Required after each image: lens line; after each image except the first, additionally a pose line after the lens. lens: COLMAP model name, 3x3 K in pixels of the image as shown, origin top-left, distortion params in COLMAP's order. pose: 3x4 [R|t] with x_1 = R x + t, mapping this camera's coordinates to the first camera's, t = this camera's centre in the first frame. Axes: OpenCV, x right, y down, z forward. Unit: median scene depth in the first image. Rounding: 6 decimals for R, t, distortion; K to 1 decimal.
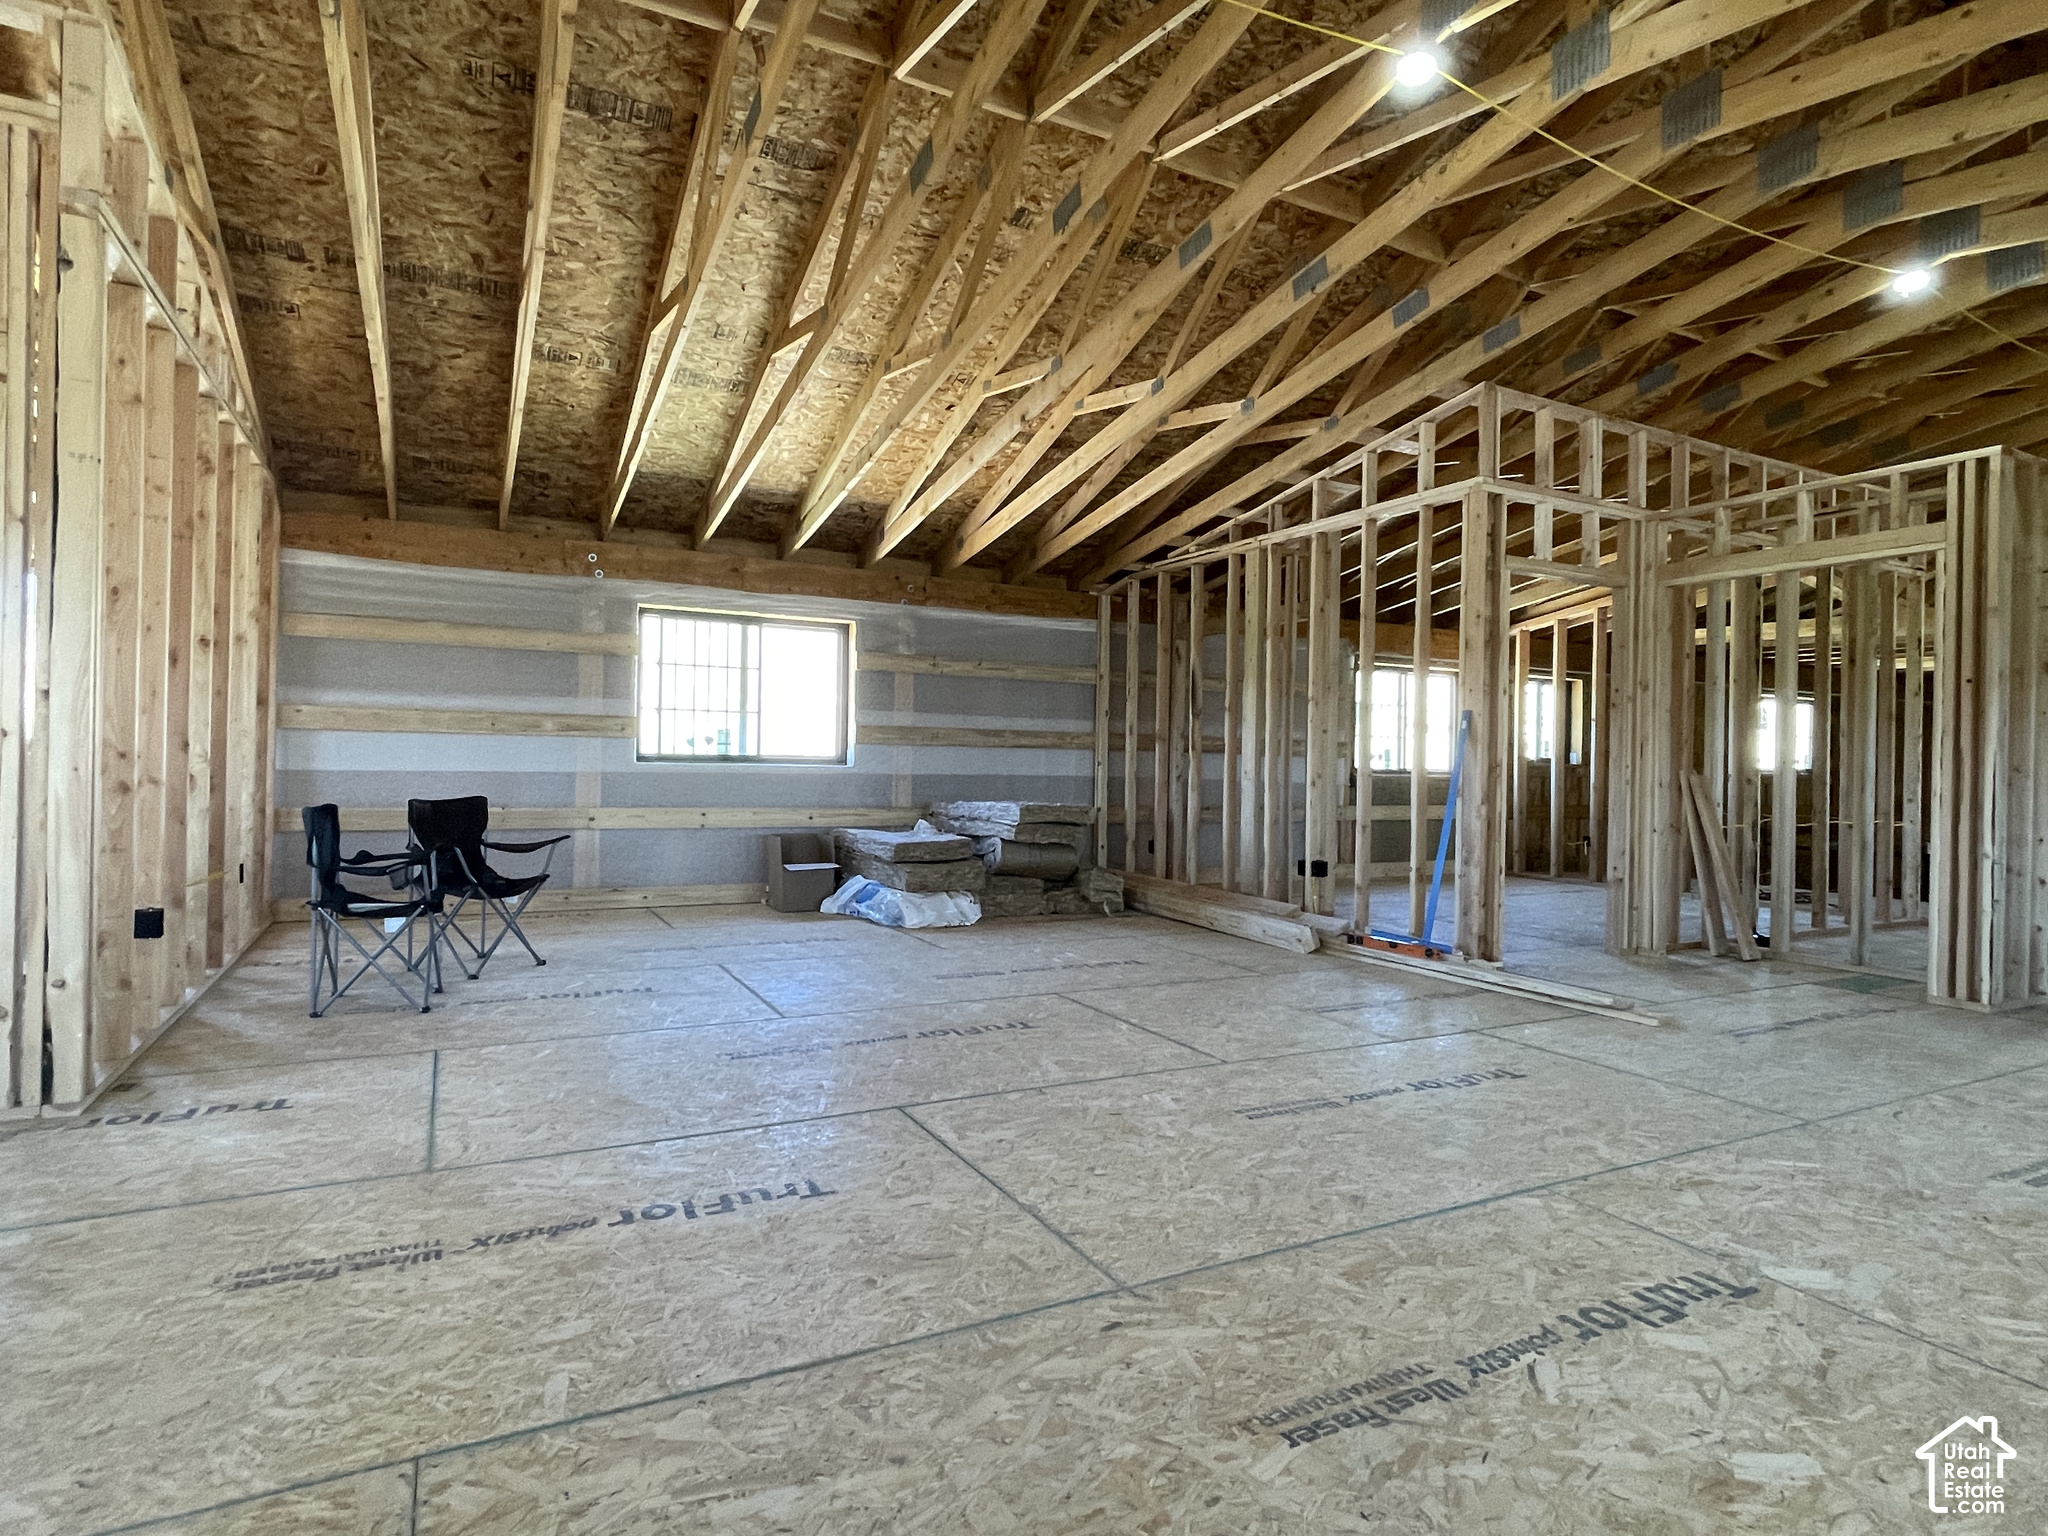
lens RADIAL K [[1089.1, 0, 1012.5], [0, 1089.1, 764.4], [0, 0, 1]] dist [-0.004624, -0.001689]
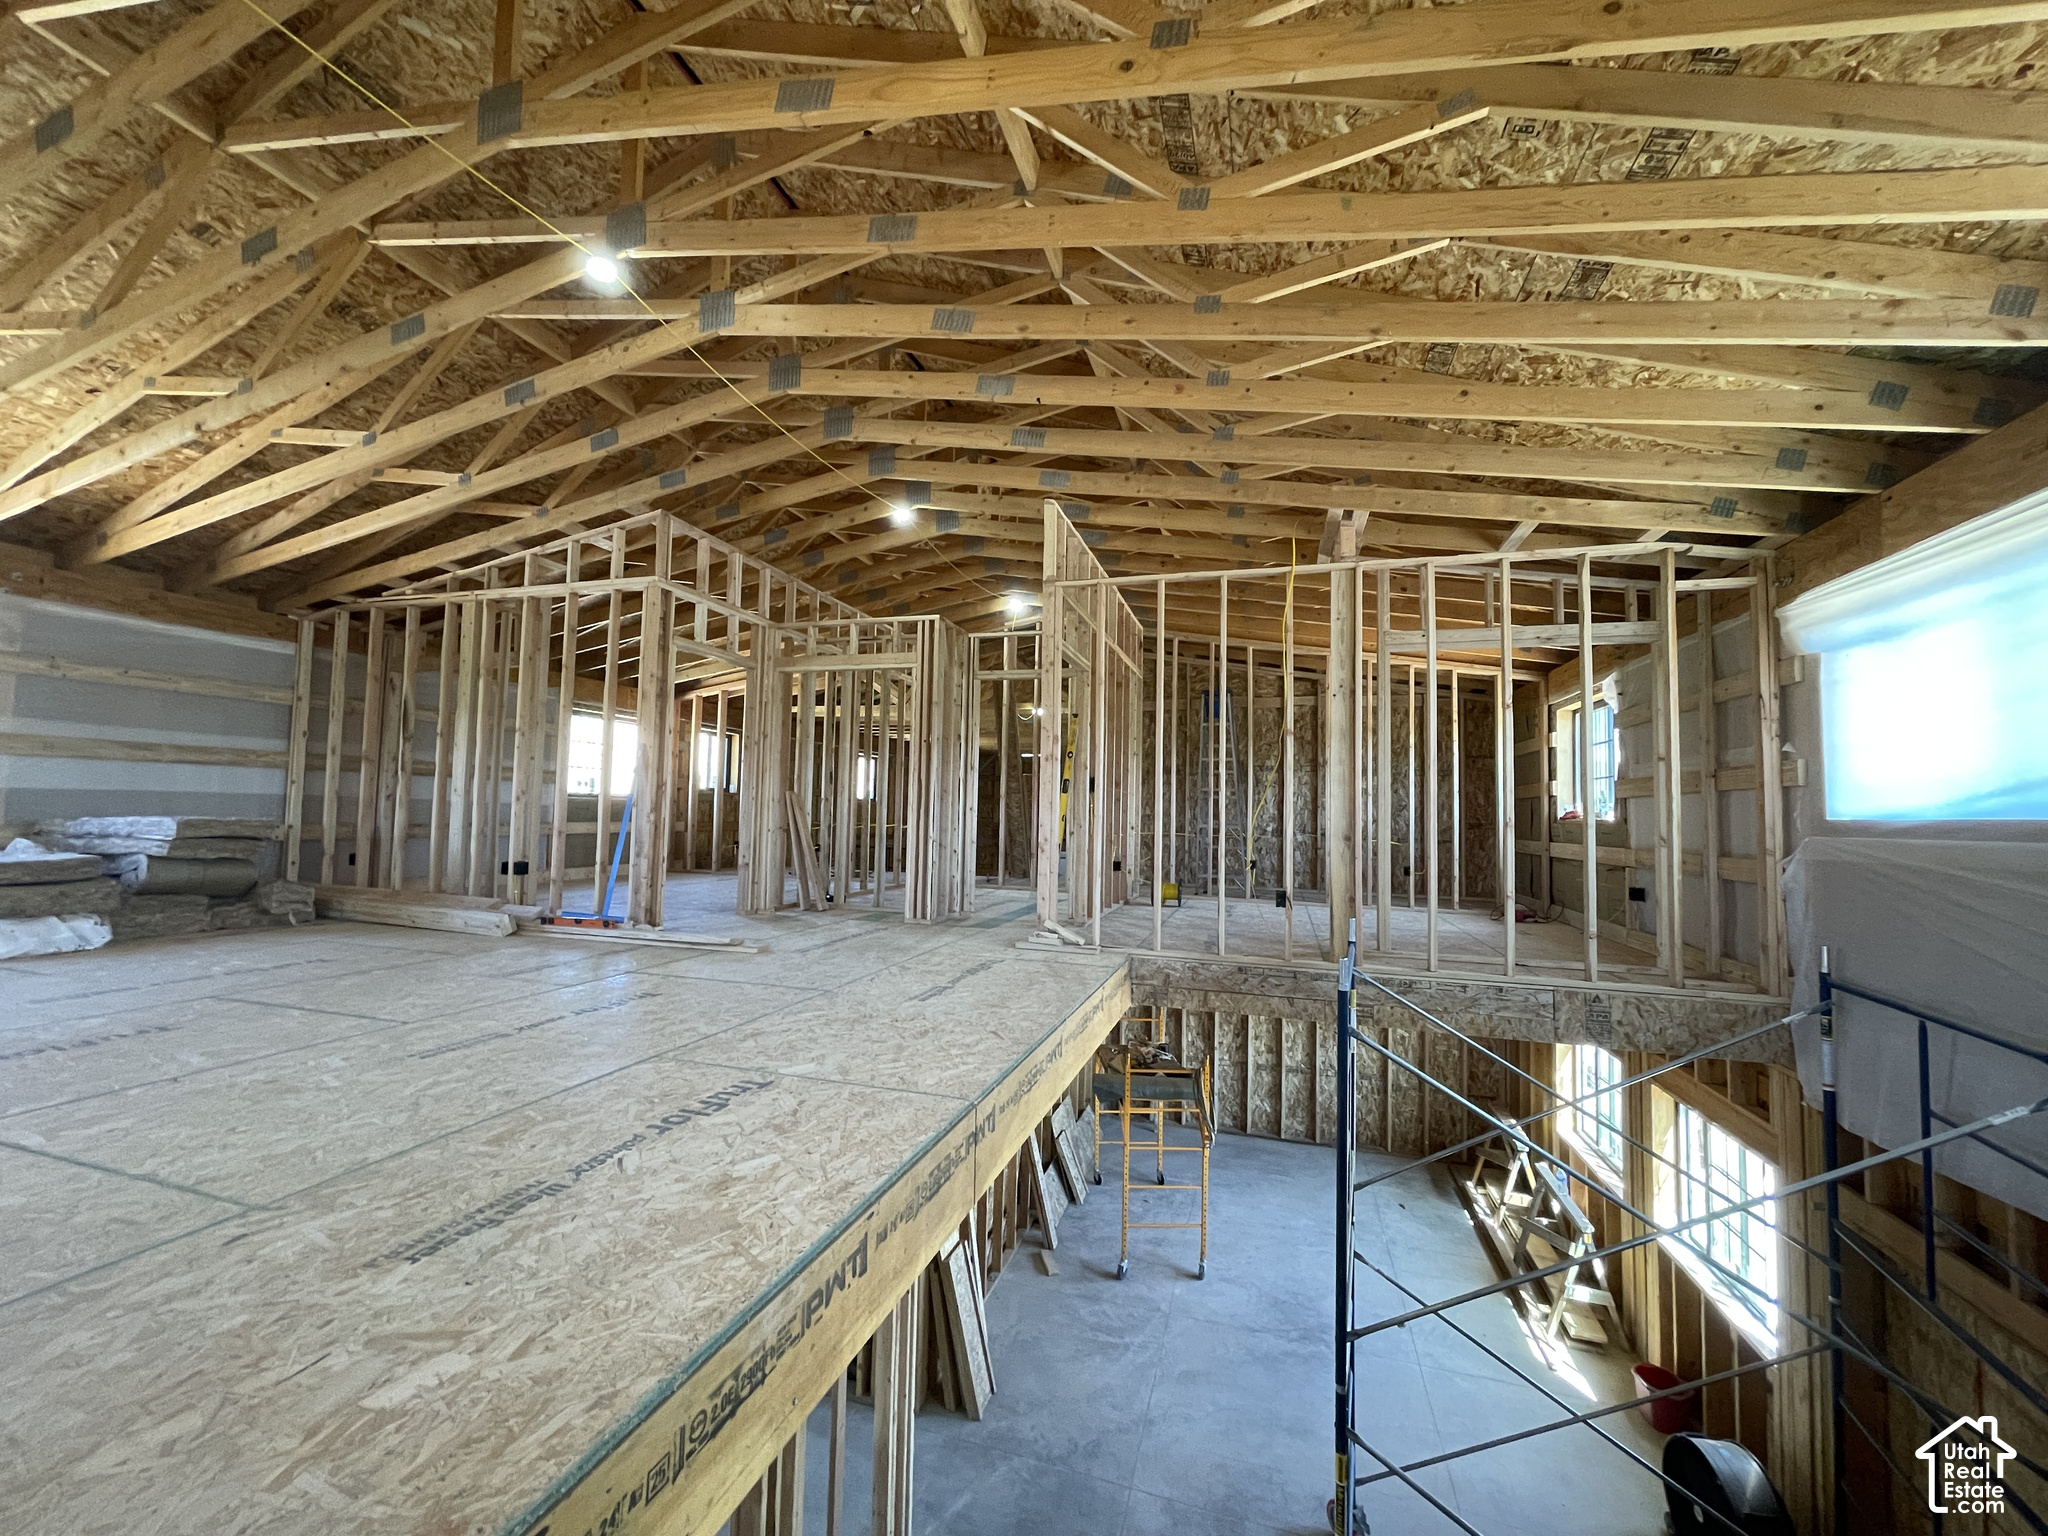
lens RADIAL K [[826.8, 0, 1012.4], [0, 826.8, 768.7], [0, 0, 1]] dist [-0.000438, -0.000201]
pose [[0.706513, 0.036386, 0.706764, 0.012905], [-0.009724, 0.999082, -0.041715, 0.021219], [-0.707634, 0.022600, 0.706218, -0.062600]]
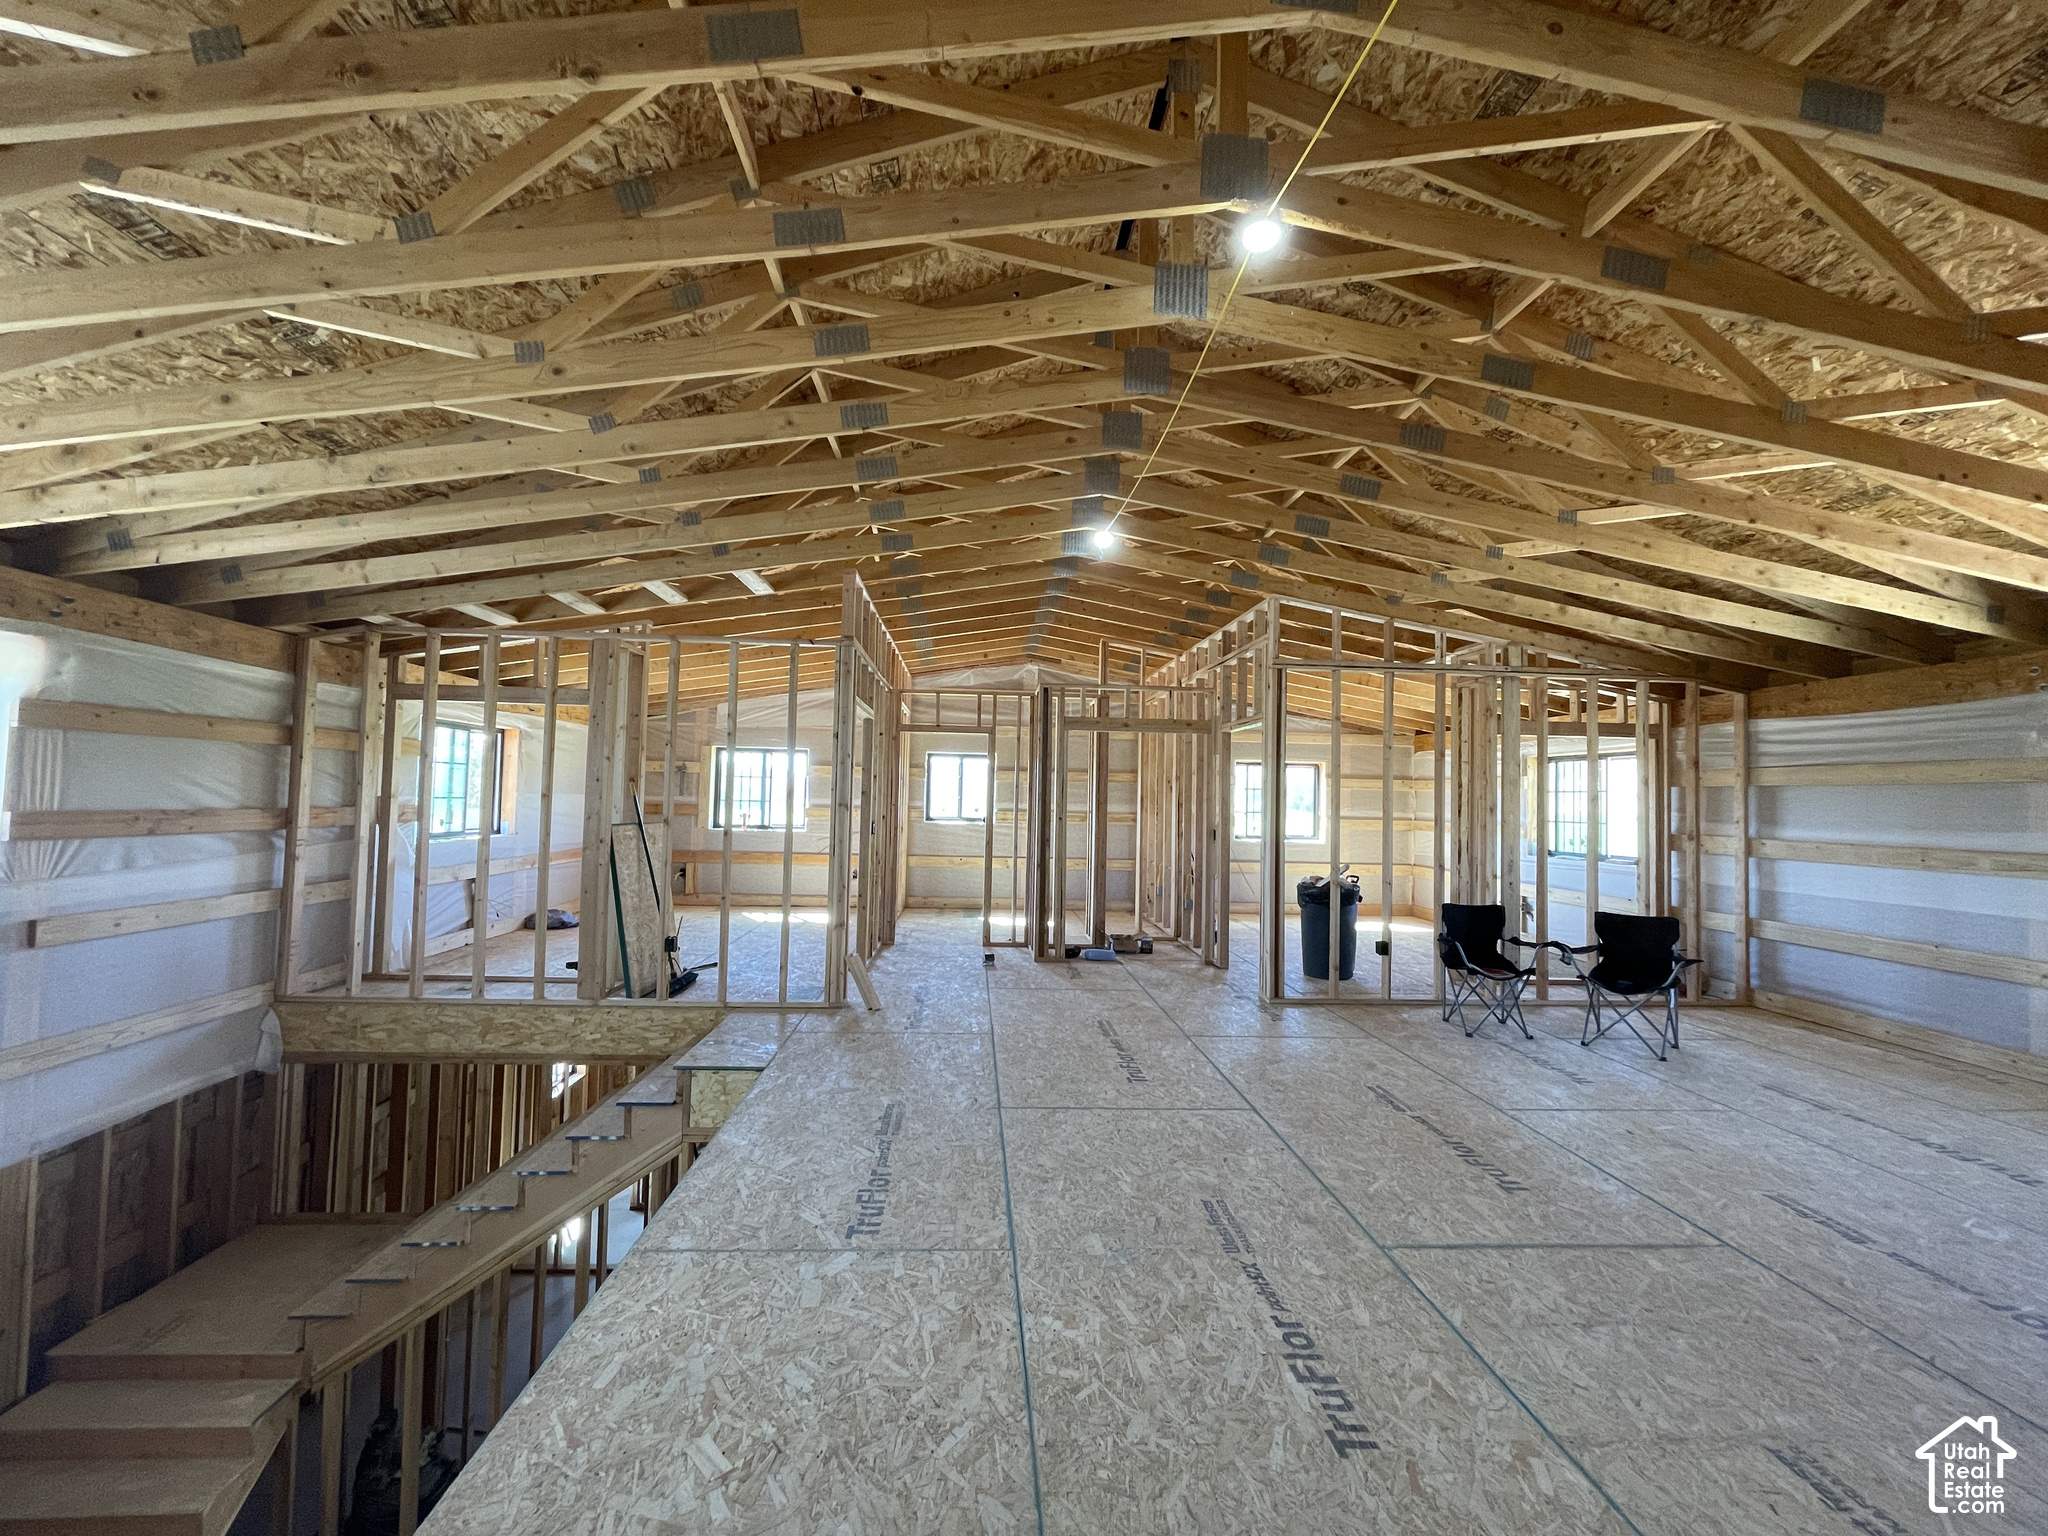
lens RADIAL K [[822.9, 0, 1012.4], [0, 822.9, 768.5], [0, 0, 1]] dist [0.003623, 0.000561]
pose [[-0.406895, -0.062505, -0.911334, 0.681374], [-0.030848, 0.998027, -0.054678, -0.065016], [0.912954, 0.005865, -0.408020, 0.667182]]
